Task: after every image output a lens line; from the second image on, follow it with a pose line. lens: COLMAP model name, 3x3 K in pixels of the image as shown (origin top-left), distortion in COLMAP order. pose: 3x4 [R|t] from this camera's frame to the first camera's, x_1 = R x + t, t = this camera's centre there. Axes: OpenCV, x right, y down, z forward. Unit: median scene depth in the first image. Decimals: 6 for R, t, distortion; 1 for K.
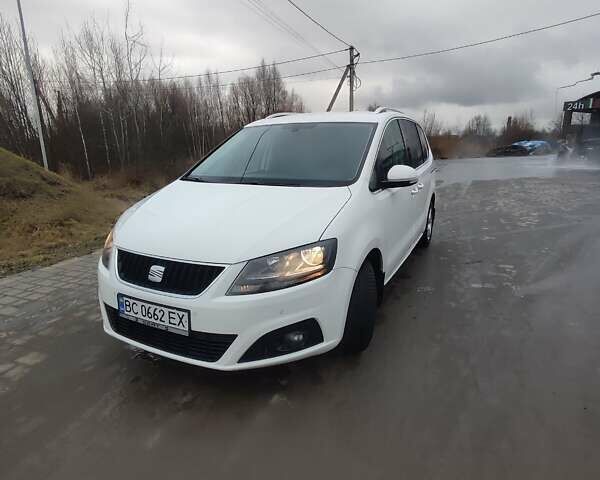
lens RADIAL K [[366.8, 0, 300.0], [0, 366.8, 240.0], [0, 0, 1]] dist [-0.002312, 0.000851]
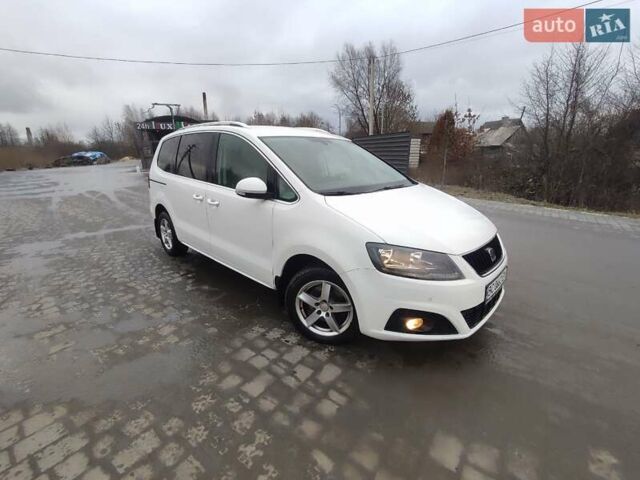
lens RADIAL K [[293.4, 0, 320.6], [0, 293.4, 238.8], [0, 0, 1]] dist [-0.004422, 0.000775]
pose [[0.303265, -0.256089, 0.917850, -1.504557], [0.234322, 0.953677, 0.188663, -0.308038], [-0.923647, 0.157857, 0.349224, 1.170872]]
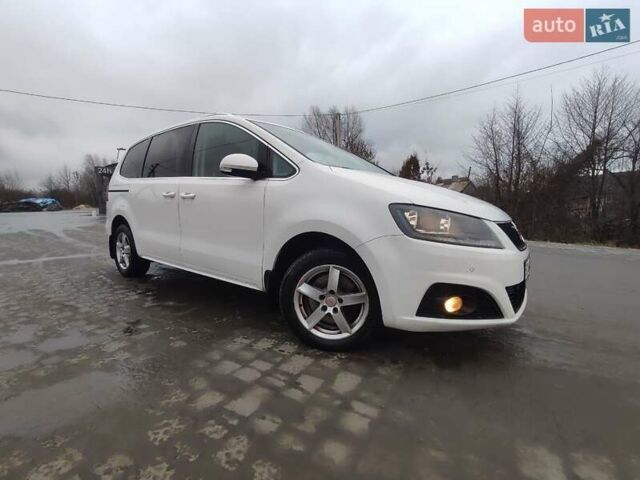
lens RADIAL K [[293.4, 0, 320.6], [0, 293.4, 238.8], [0, 0, 1]] dist [-0.004422, 0.000775]
pose [[0.193616, -0.089563, 0.976981, -1.401199], [0.229088, 0.972422, 0.043744, -0.079855], [-0.953956, 0.215345, 0.208794, 1.387843]]
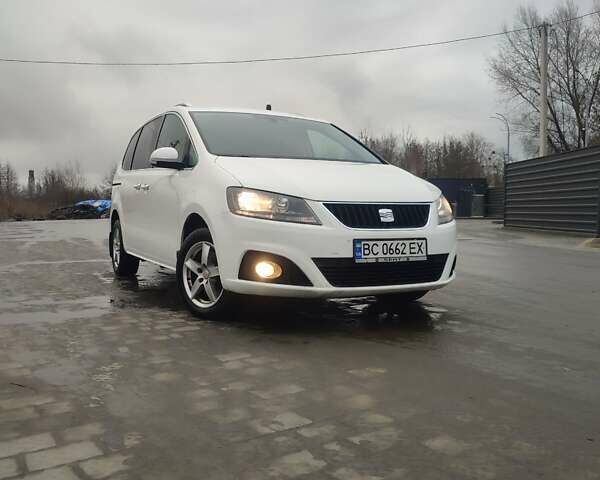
lens RADIAL K [[577.5, 0, 300.0], [0, 577.5, 240.0], [0, 0, 1]] dist [0.036068, 0.003292]
pose [[0.591839, -0.026617, 0.805617, -1.936767], [0.188906, 0.976200, -0.106525, 0.297596], [-0.783608, 0.215231, 0.582782, 0.180600]]
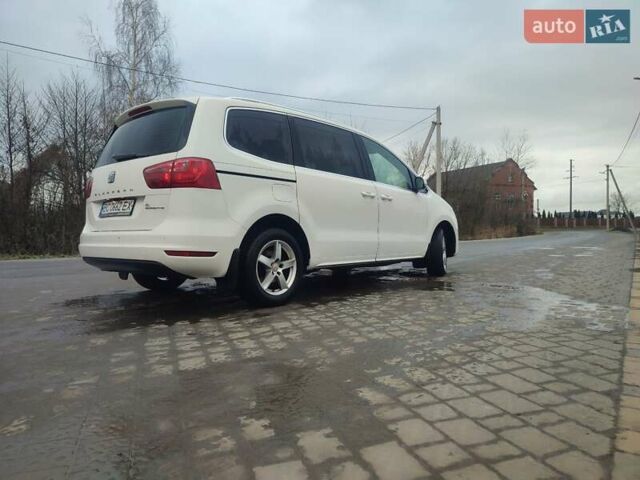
lens RADIAL K [[464.6, 0, 319.3], [0, 464.6, 240.7], [0, 0, 1]] dist [0.020757, -0.002016]
pose [[-0.967113, 0.015957, 0.253845, -0.560182], [0.083835, 0.962256, 0.258910, -0.775354], [-0.240132, 0.271676, -0.931949, 4.568725]]
